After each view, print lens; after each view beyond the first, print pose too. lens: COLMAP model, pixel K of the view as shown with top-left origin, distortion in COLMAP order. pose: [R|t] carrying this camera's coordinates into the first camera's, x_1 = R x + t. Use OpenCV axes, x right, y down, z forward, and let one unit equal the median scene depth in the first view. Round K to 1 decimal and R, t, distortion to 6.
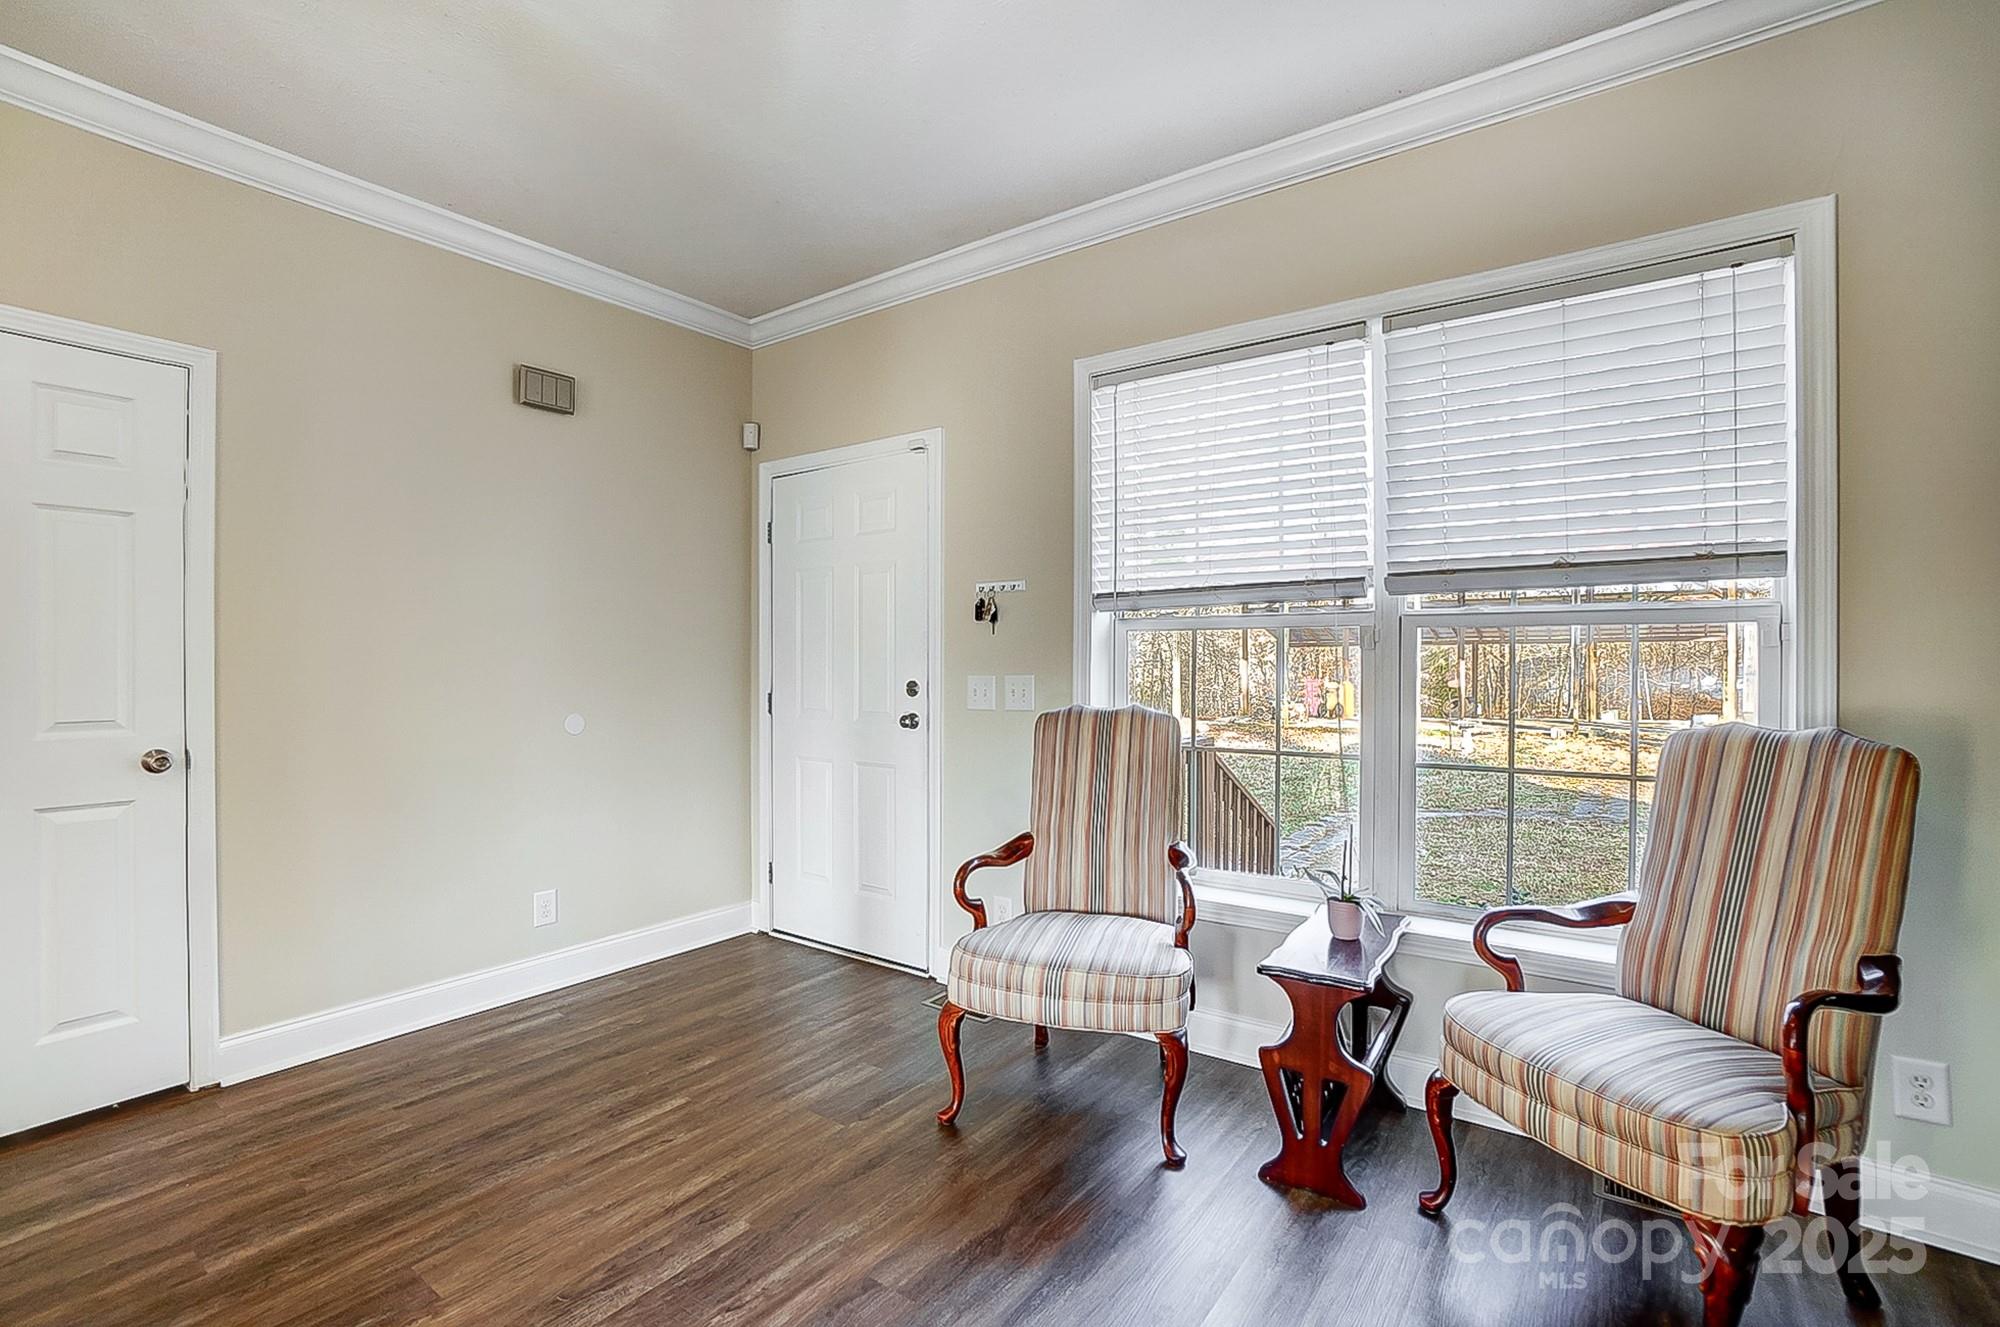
lens RADIAL K [[894.8, 0, 990.2], [0, 894.8, 676.9], [0, 0, 1]] dist [-0.066725, 0.023521]
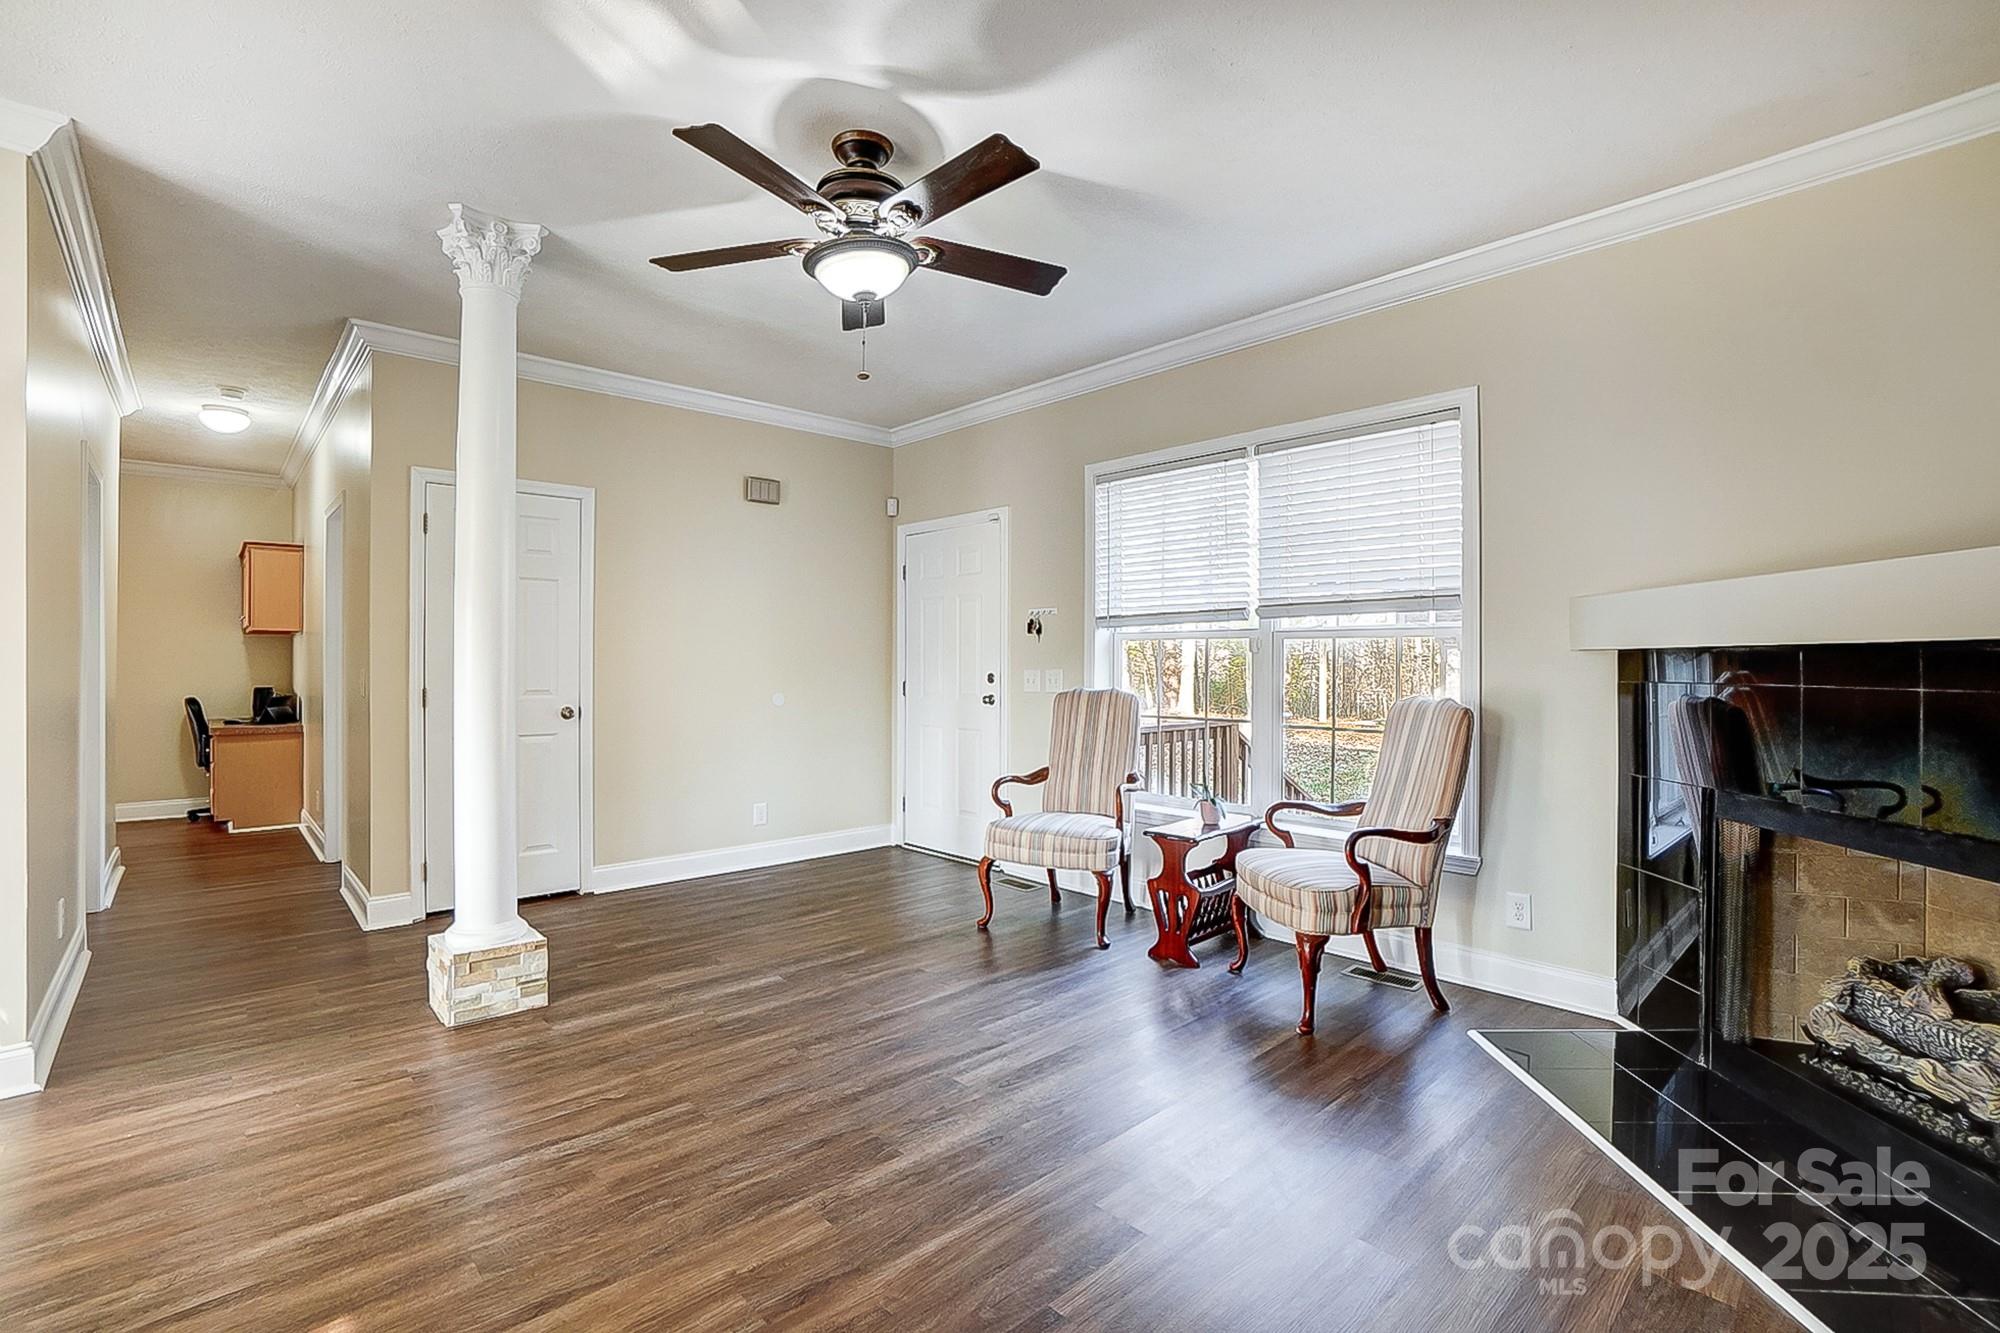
lens RADIAL K [[902.6, 0, 999.3], [0, 902.6, 673.2], [0, 0, 1]] dist [-0.063720, 0.026579]
pose [[0.982598, 0.003915, -0.185706, 0.297708], [-0.004818, 0.999979, -0.004413, 0.015971], [0.185685, 0.005231, 0.982595, -0.703343]]
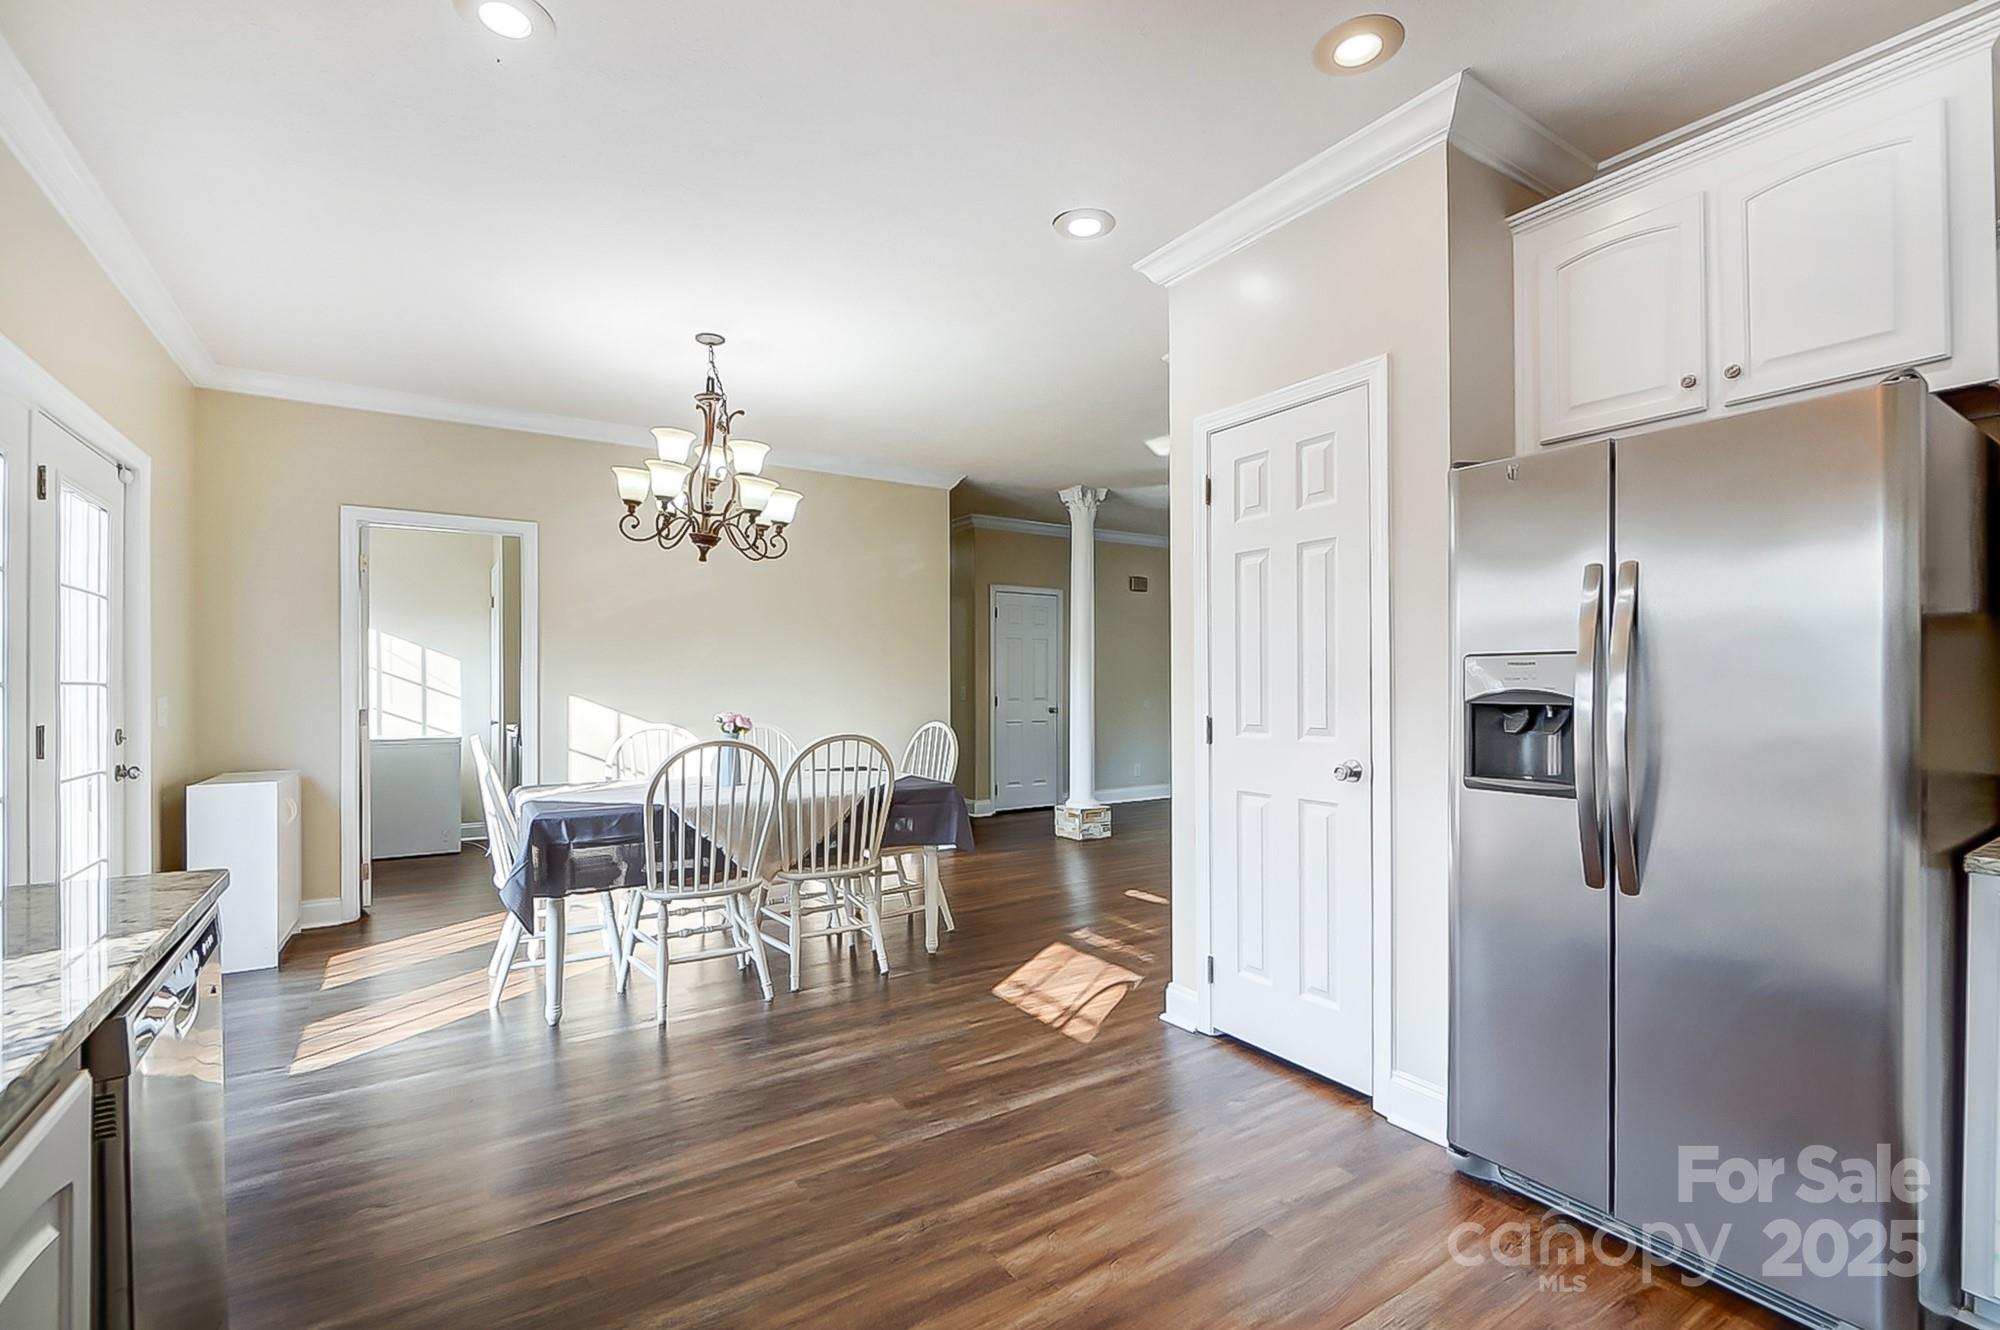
lens RADIAL K [[881.1, 0, 999.3], [0, 881.1, 681.3], [0, 0, 1]] dist [-0.001597, -0.000081]
pose [[0.935859, -0.001714, -0.352370, 0.087469], [-0.004746, 0.999836, -0.017470, 0.043554], [0.352342, 0.018021, 0.935698, -2.352783]]
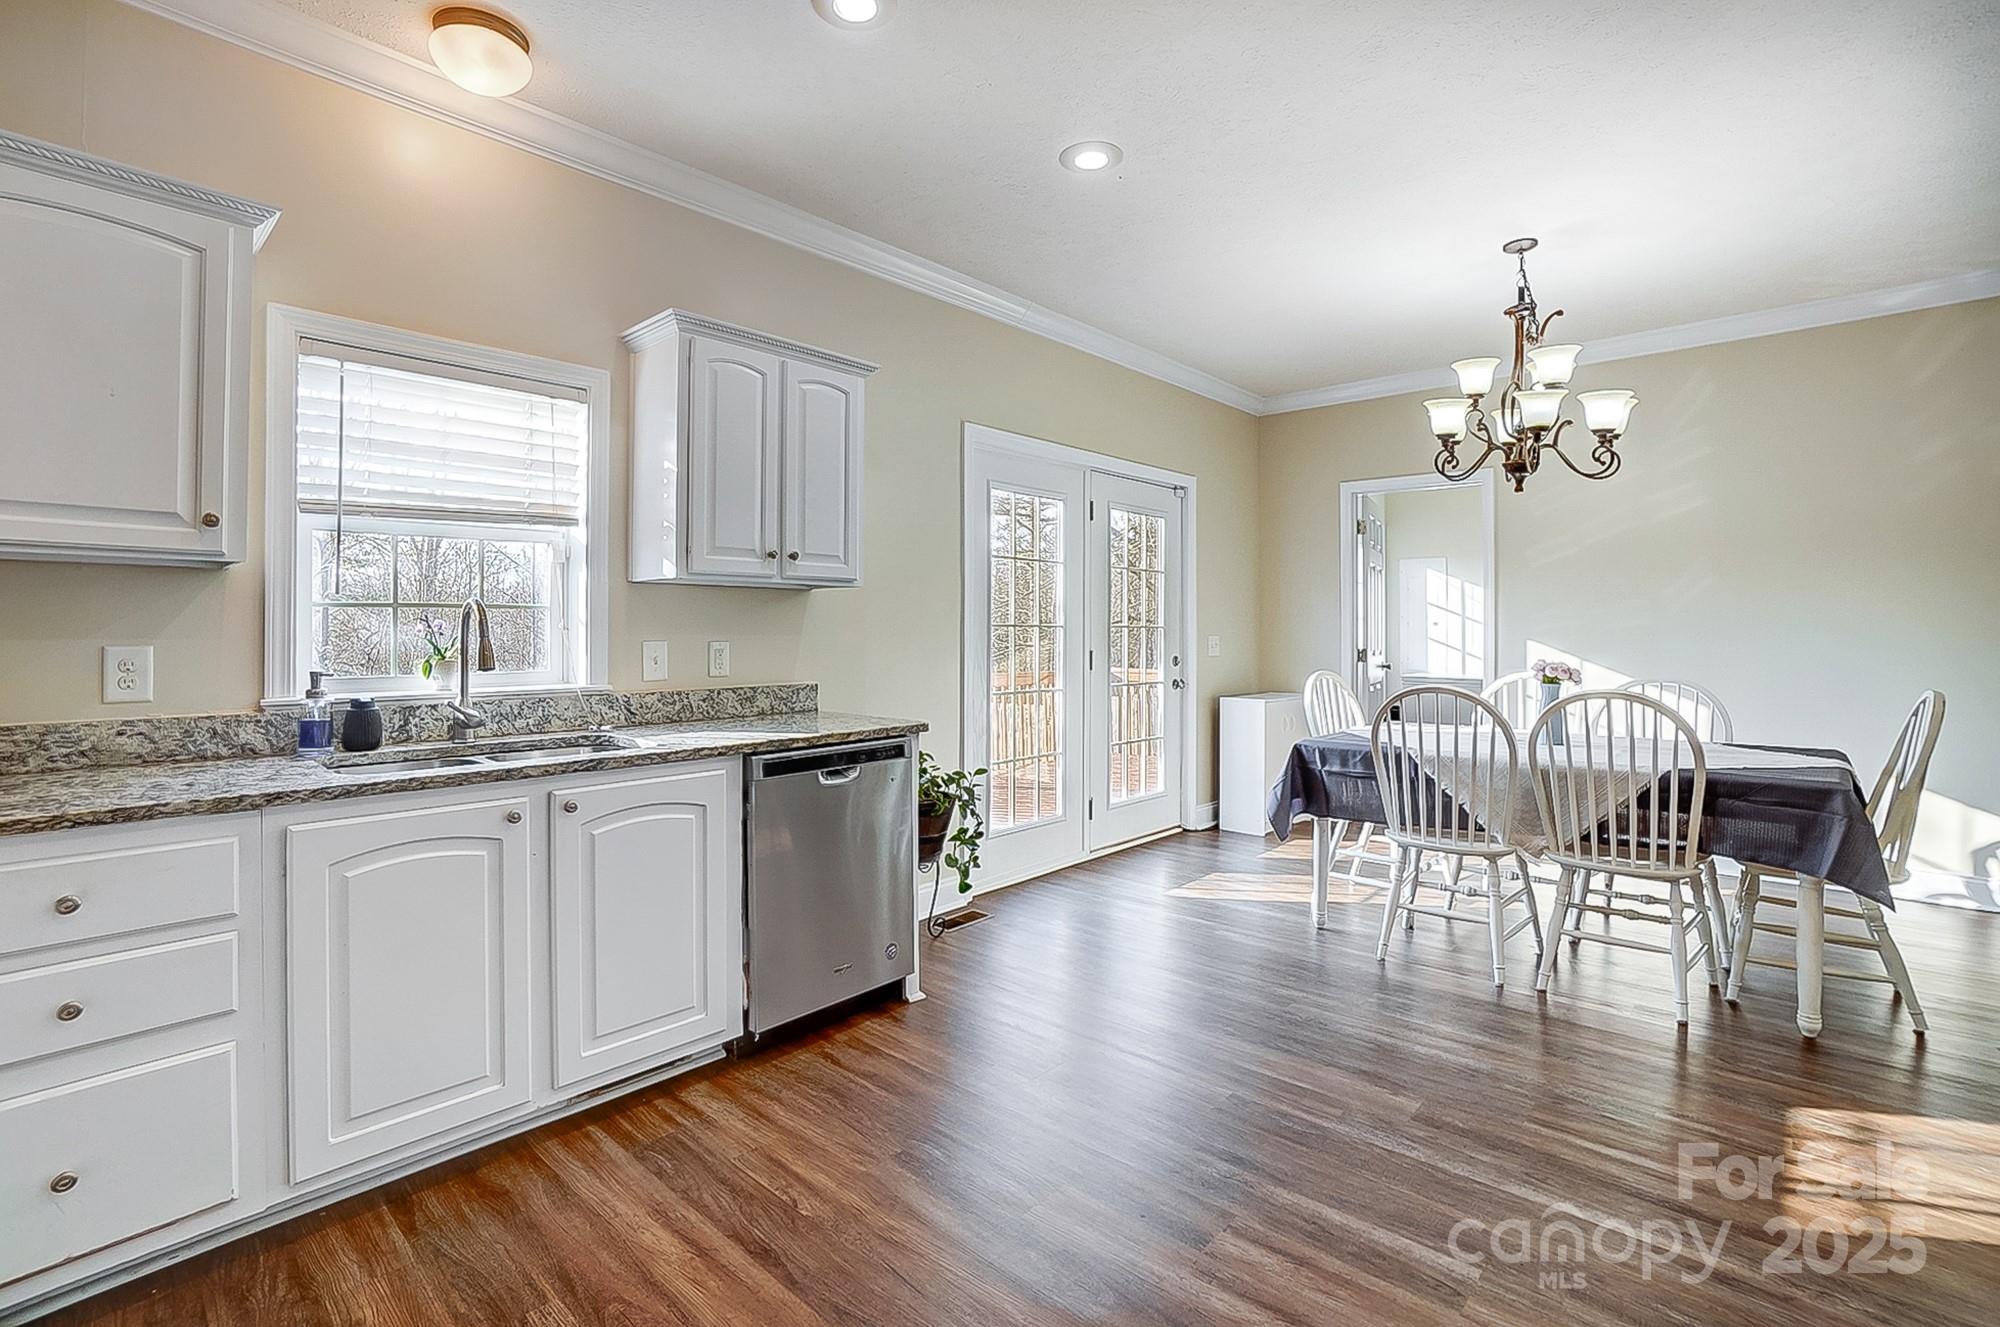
lens RADIAL K [[906.7, 0, 990.9], [0, 906.7, 625.4], [0, 0, 1]] dist [-0.069559, 0.024402]
pose [[-0.114551, -0.004085, -0.993409, 0.559024], [-0.019093, 0.999816, -0.001909, 0.038661], [0.993234, 0.018748, -0.114608, -1.740906]]
